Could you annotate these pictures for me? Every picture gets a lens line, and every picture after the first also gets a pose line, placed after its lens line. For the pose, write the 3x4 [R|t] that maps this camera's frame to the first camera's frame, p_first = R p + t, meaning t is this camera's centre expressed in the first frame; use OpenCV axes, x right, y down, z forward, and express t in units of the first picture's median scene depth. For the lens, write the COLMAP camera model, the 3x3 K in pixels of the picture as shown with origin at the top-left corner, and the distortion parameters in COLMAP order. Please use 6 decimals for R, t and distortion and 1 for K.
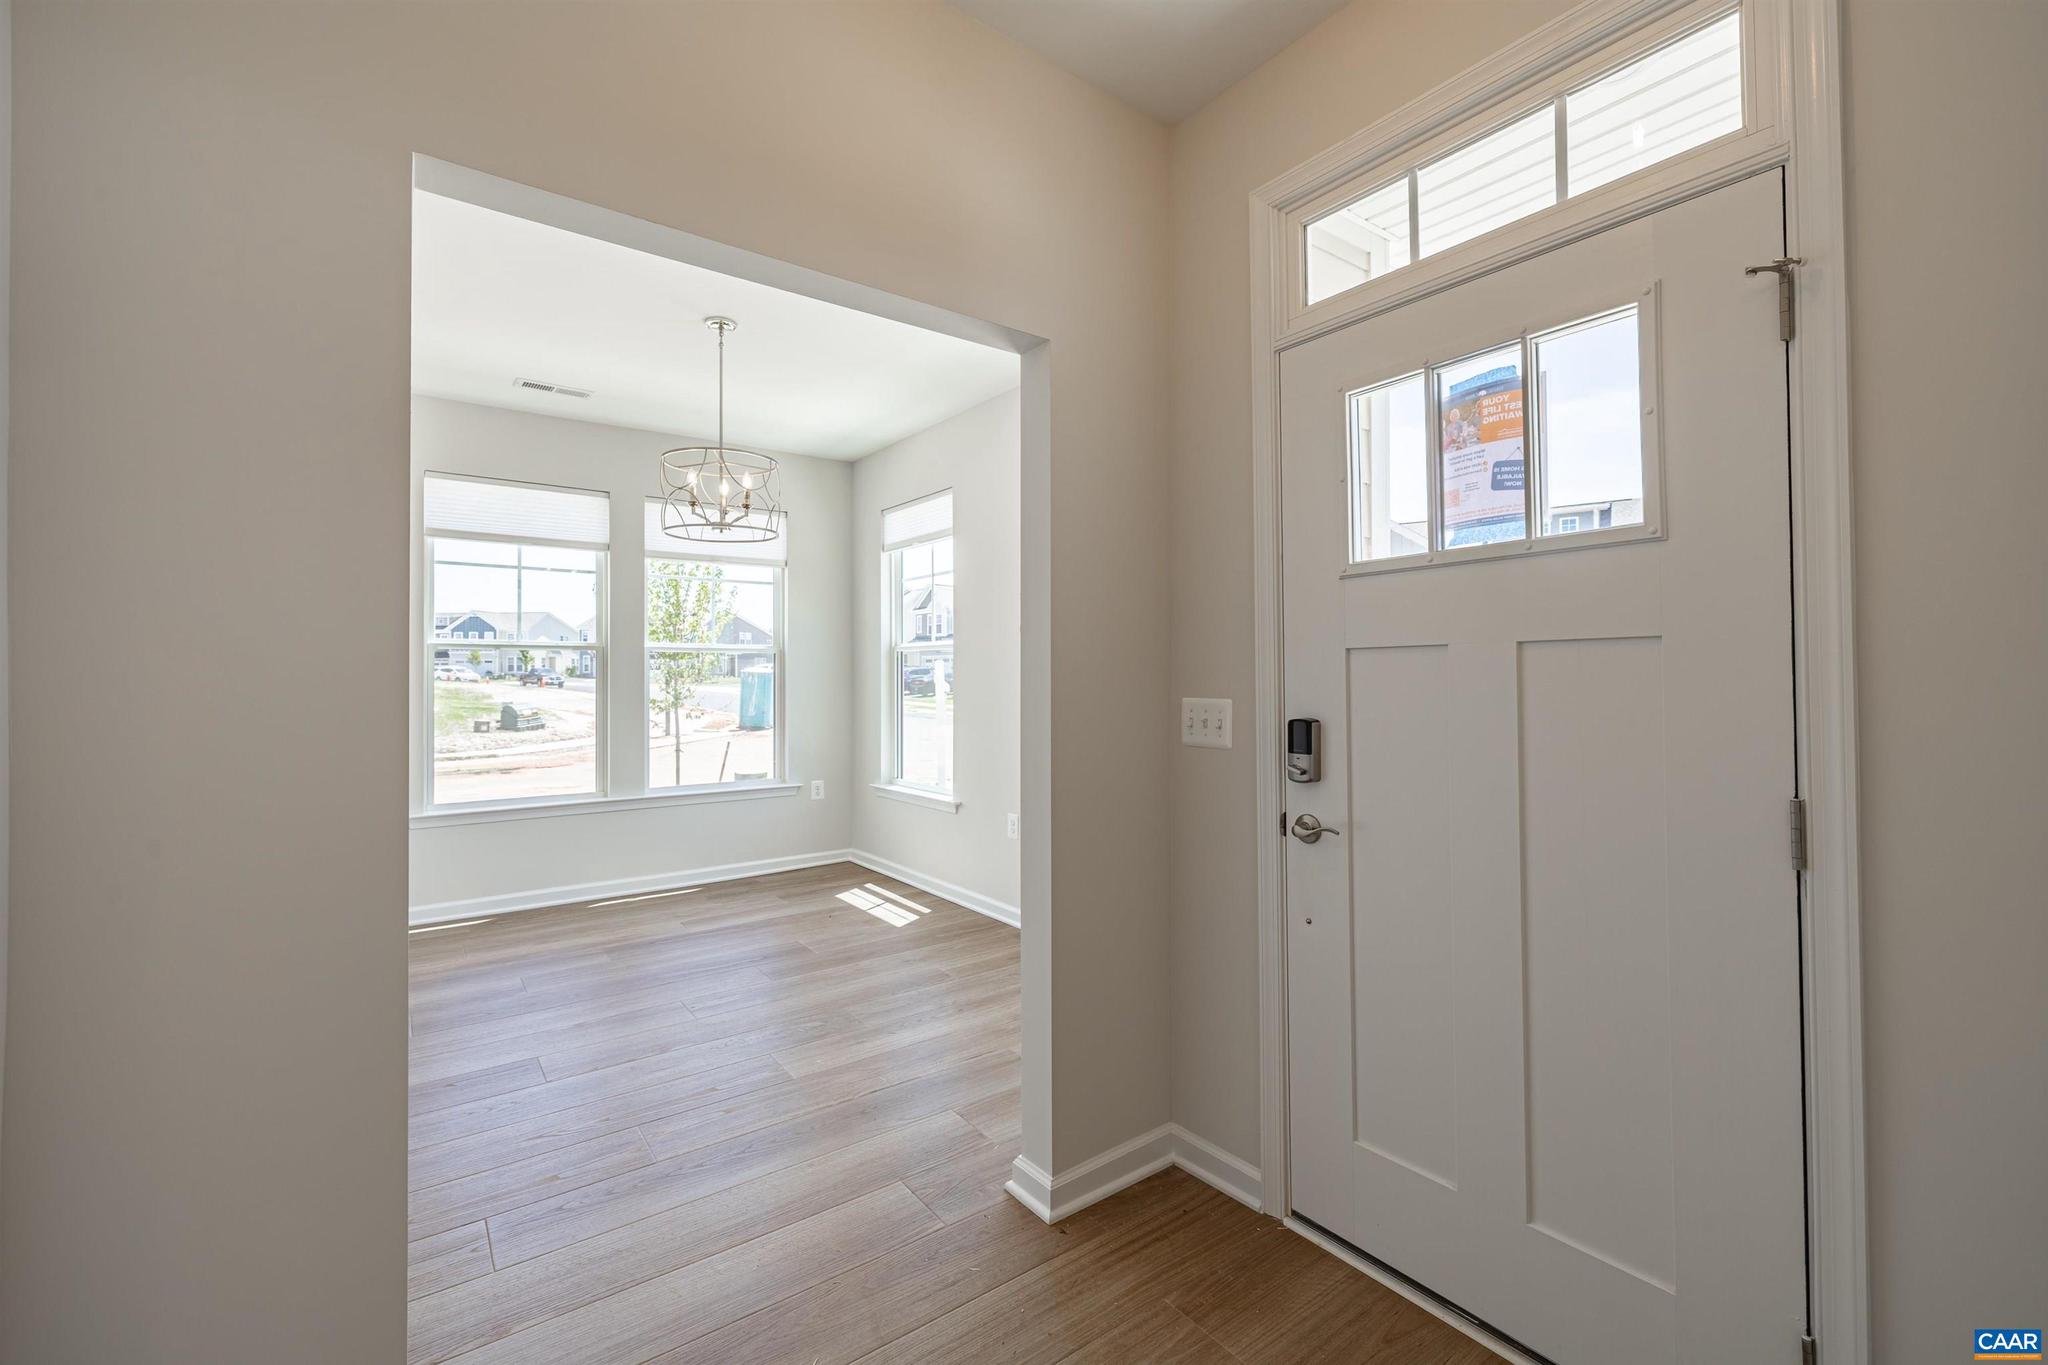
lens RADIAL K [[855.7, 0, 1024.6], [0, 855.7, 668.5], [0, 0, 1]] dist [0.002050, 0.000141]
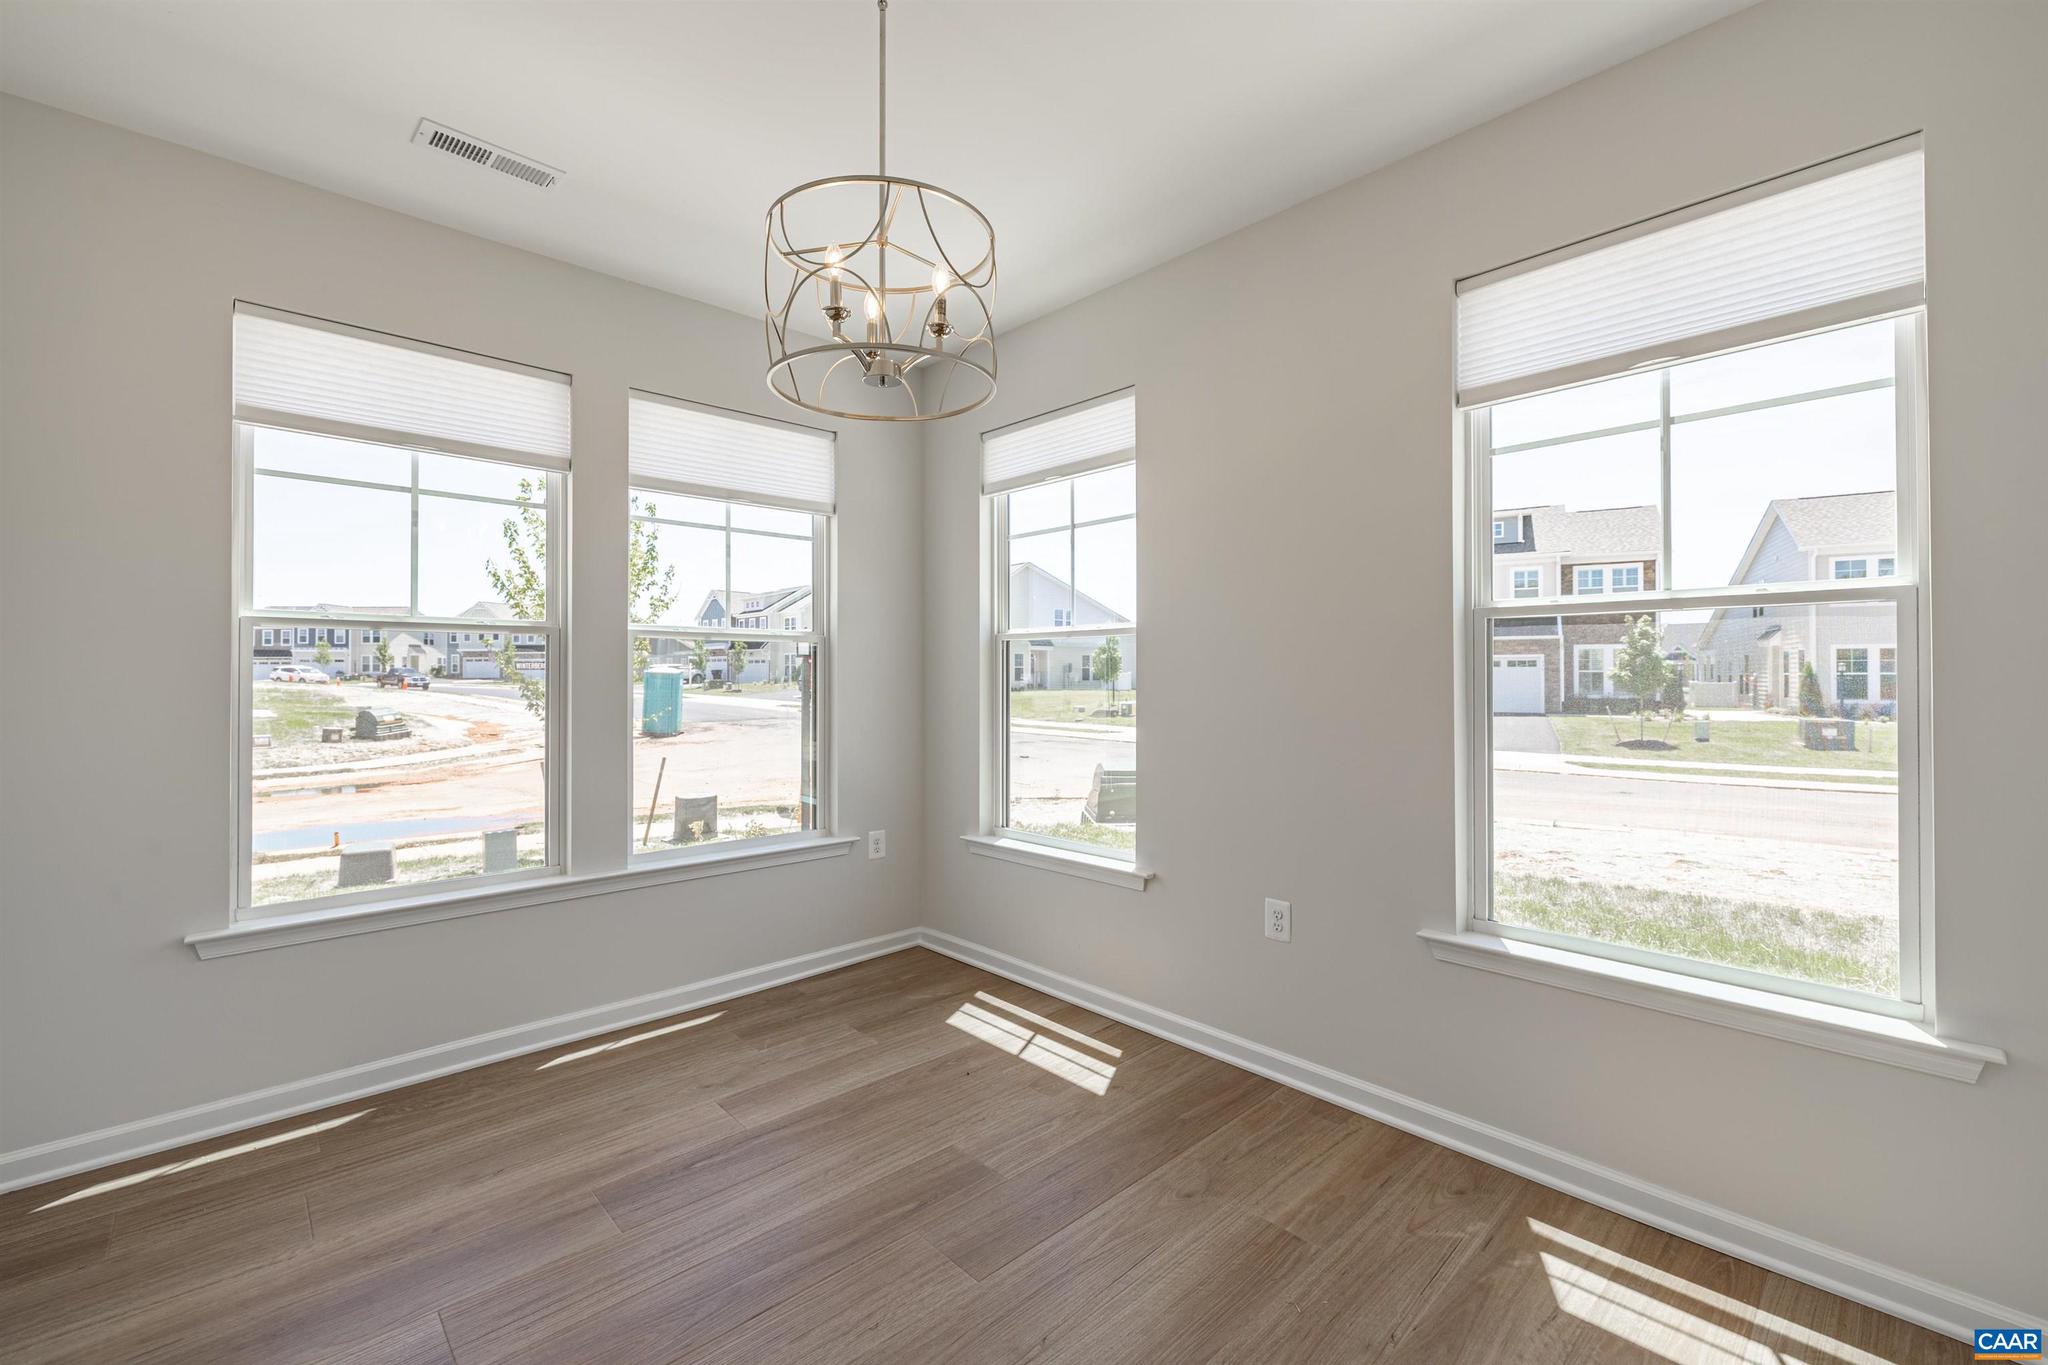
lens RADIAL K [[855.7, 0, 1024.6], [0, 855.7, 668.5], [0, 0, 1]] dist [0.002050, 0.000141]
pose [[0.993303, 0.003215, 0.115497, -0.204424], [-0.002964, 0.999993, -0.002345, 0.003563], [-0.115504, 0.001987, 0.993305, 0.311678]]
